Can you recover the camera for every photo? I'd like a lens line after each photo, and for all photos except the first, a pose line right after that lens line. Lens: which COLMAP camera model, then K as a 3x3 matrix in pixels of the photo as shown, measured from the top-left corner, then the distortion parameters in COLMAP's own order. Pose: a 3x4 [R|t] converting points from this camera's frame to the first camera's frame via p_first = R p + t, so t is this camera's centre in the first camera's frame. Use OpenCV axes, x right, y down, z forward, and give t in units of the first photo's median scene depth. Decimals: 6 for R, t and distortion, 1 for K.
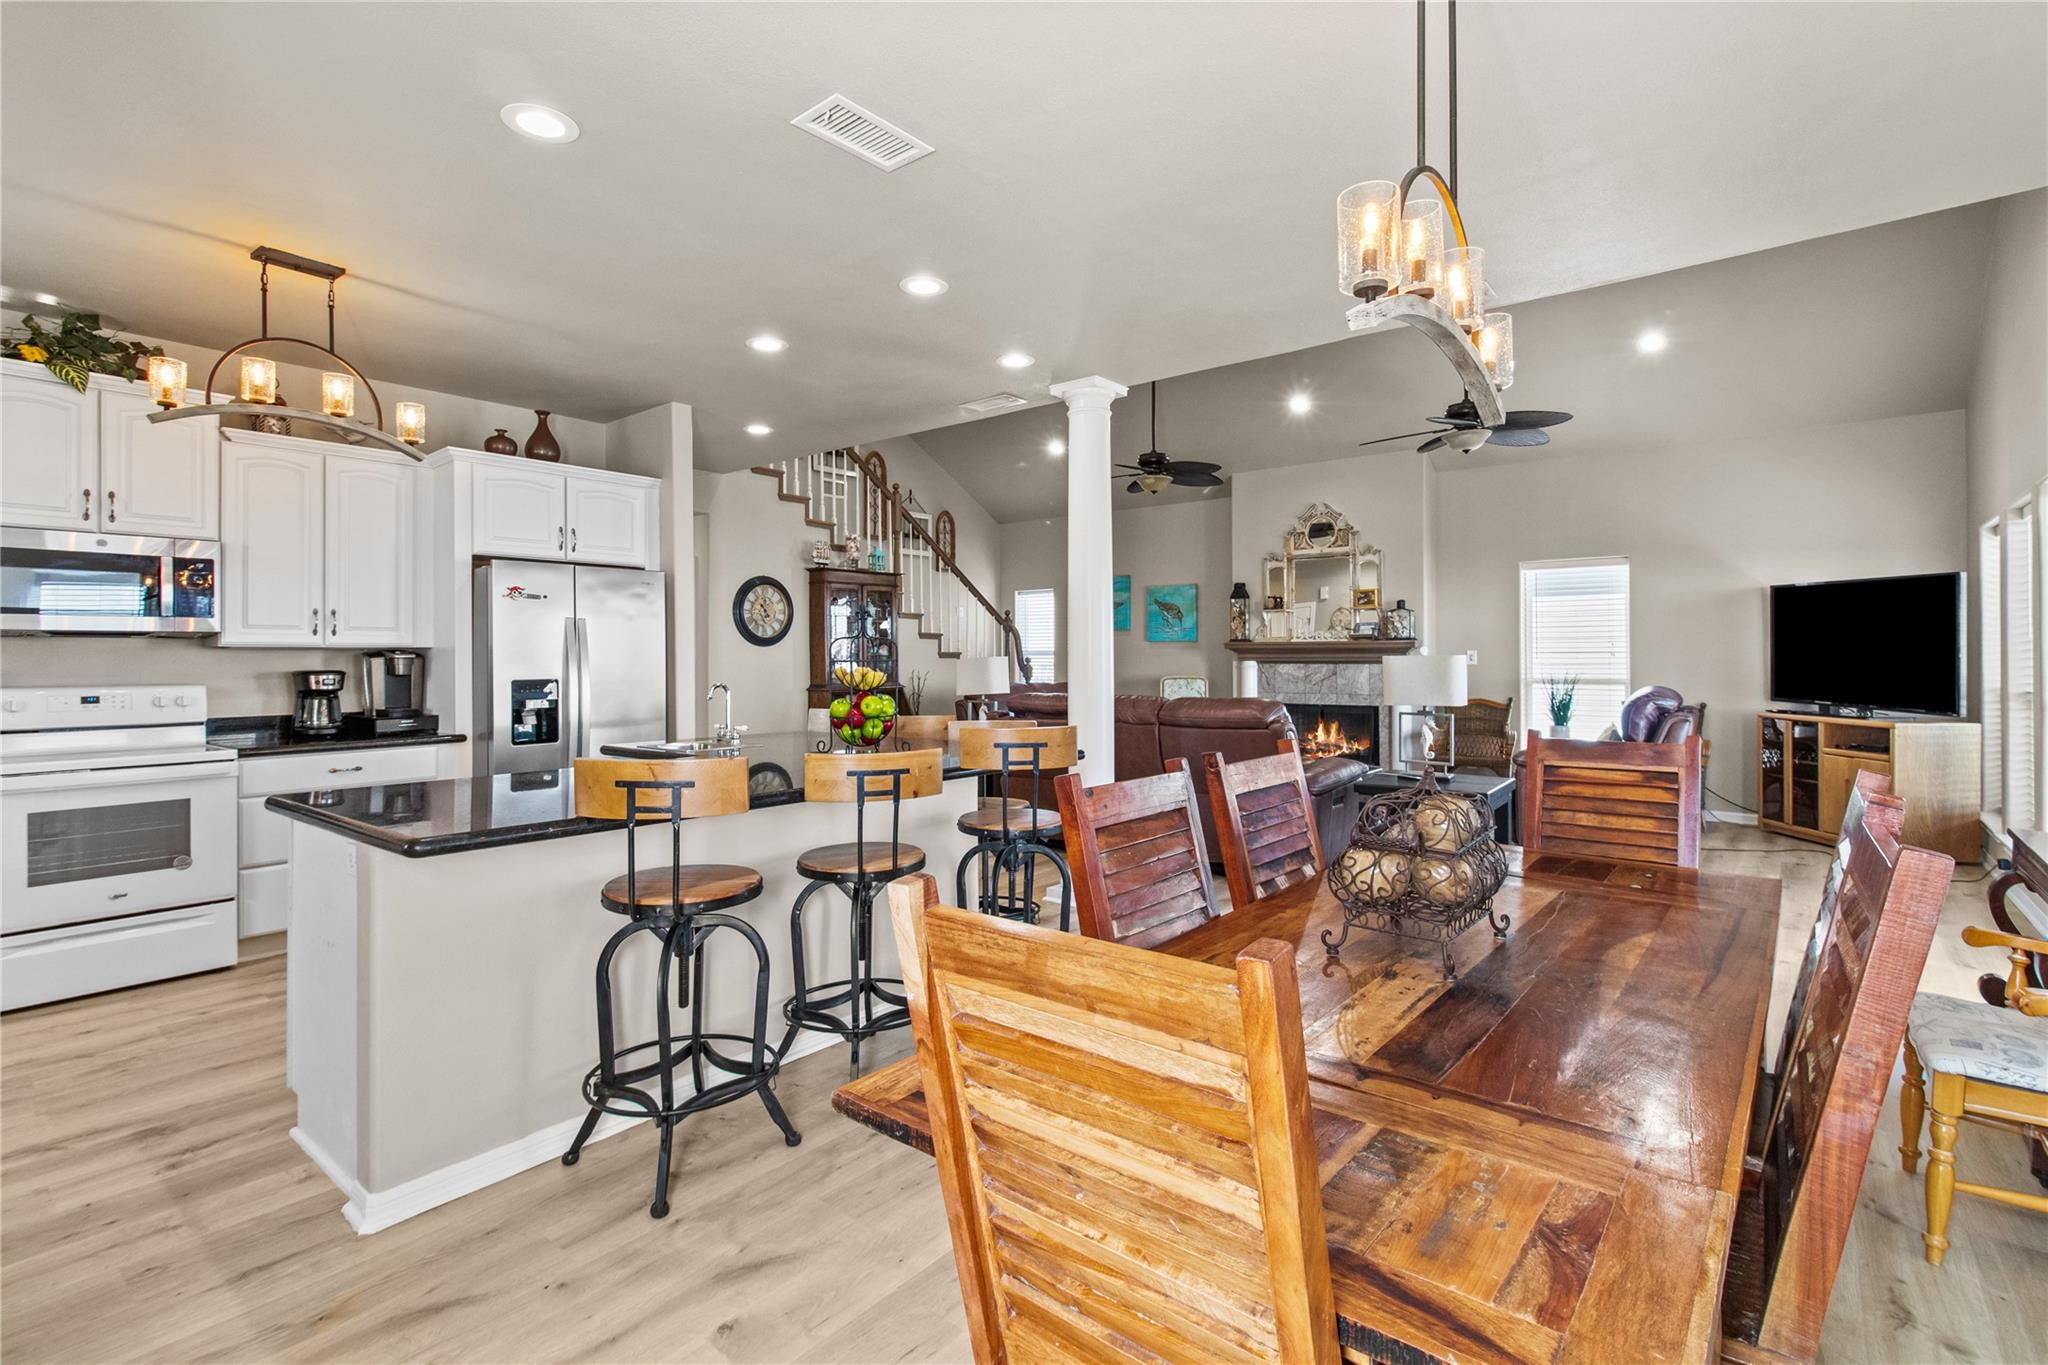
lens RADIAL K [[953.1, 0, 1028.2], [0, 953.1, 668.4], [0, 0, 1]] dist [0.003306, 0.000137]
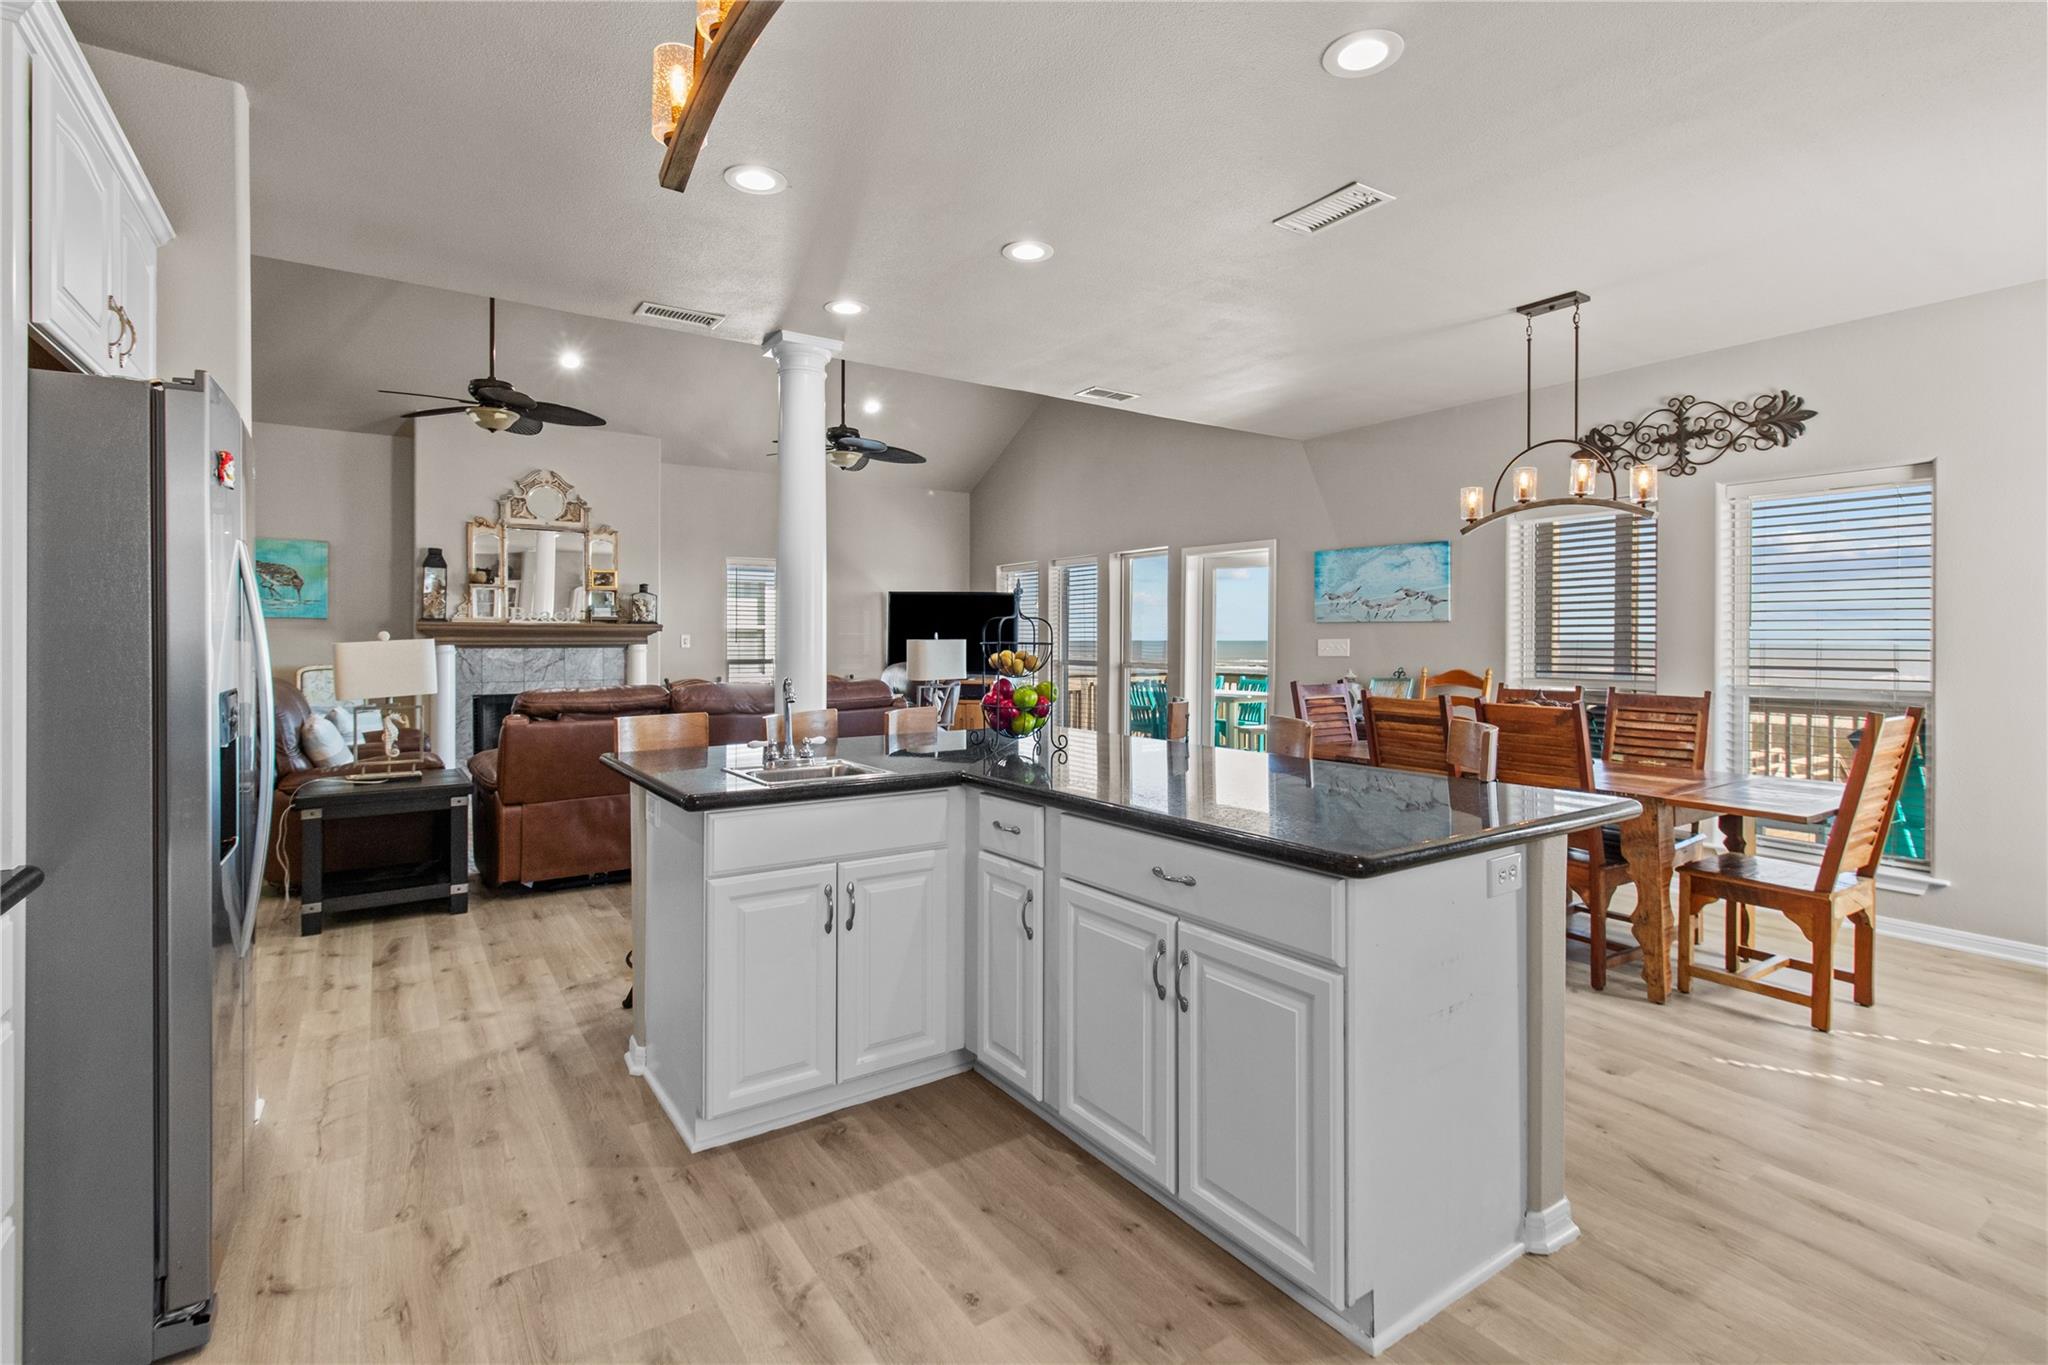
lens RADIAL K [[953.1, 0, 1032.0], [0, 953.1, 642.0], [0, 0, 1]] dist [0.003306, 0.000137]
pose [[0.286165, -0.000624, 0.958180, -0.431395], [0.009930, 0.999948, -0.002314, -0.003748], [-0.958129, 0.010177, 0.286156, 0.300943]]
